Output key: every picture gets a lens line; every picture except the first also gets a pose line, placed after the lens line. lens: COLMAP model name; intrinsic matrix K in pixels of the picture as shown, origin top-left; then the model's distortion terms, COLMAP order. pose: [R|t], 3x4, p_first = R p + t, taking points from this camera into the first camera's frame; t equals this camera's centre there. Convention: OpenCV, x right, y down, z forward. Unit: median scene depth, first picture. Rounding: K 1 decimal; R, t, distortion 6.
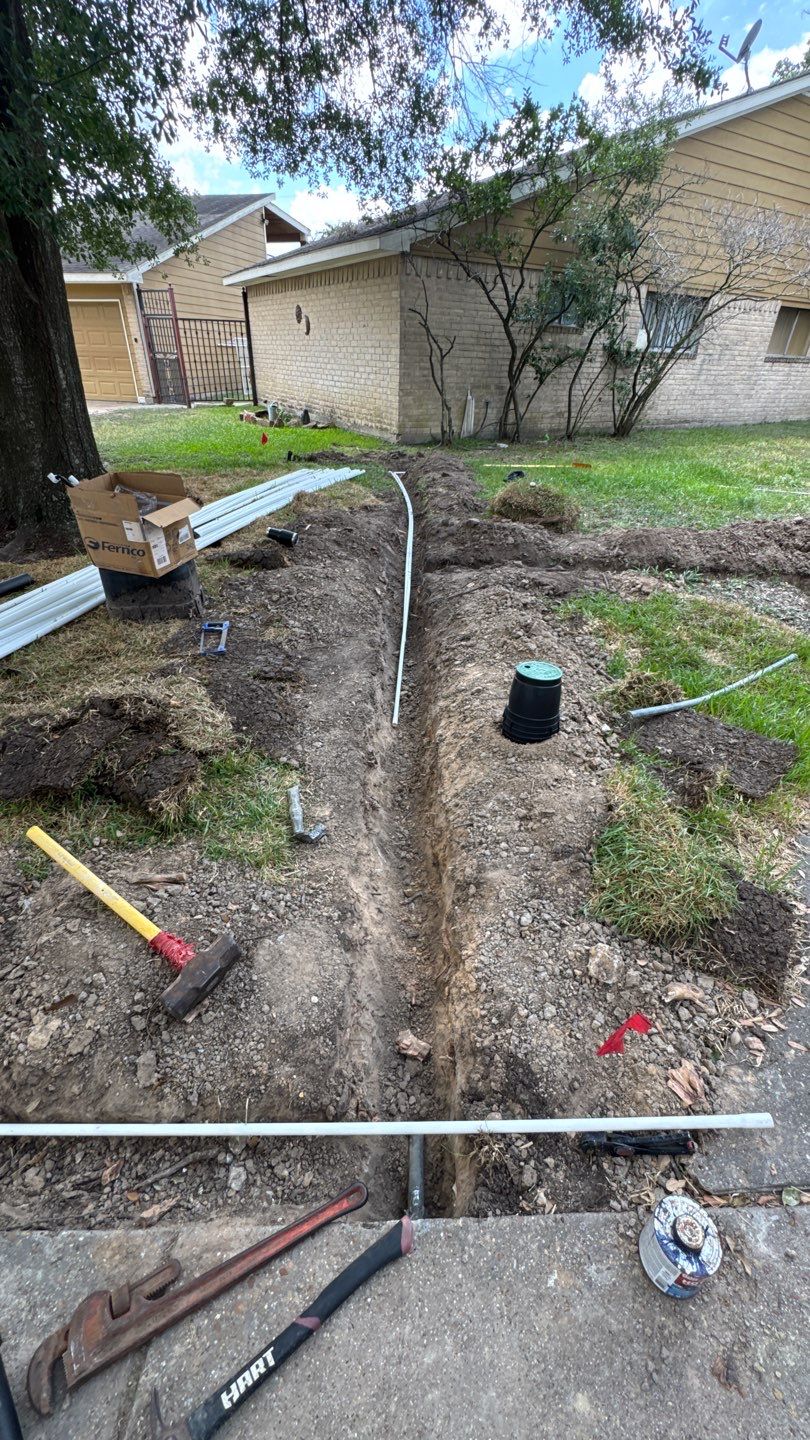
lens RADIAL K [[572.8, 0, 409.3], [0, 572.8, 722.1], [0, 0, 1]] dist [-0.003561, 0.000927]
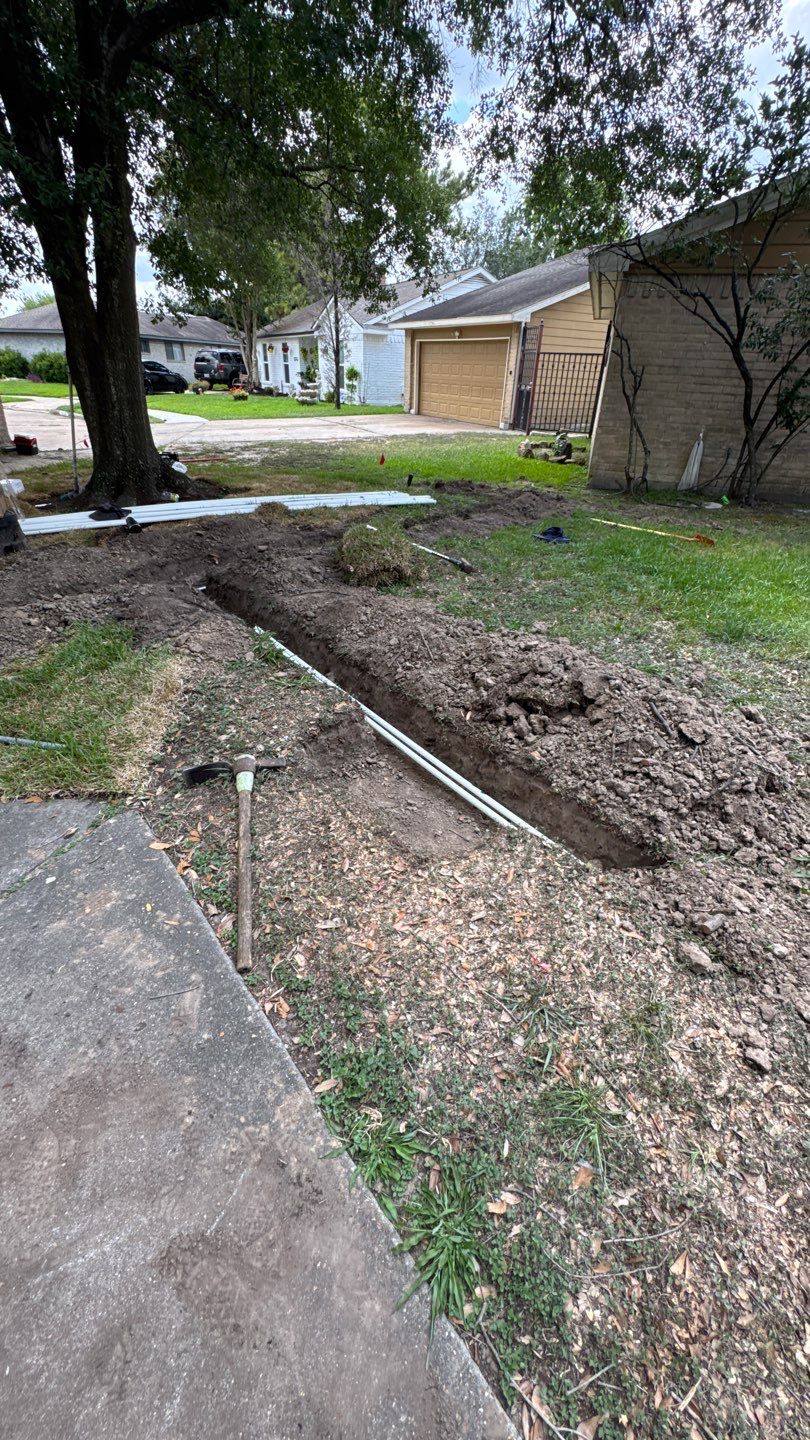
lens RADIAL K [[572.8, 0, 401.8], [0, 572.8, 719.3], [0, 0, 1]] dist [-0.003561, 0.000927]
pose [[0.685597, 0.376719, -0.622929, 2.806616], [-0.406546, 0.907958, 0.101646, -0.826983], [0.603885, 0.183561, 0.775647, 1.313844]]
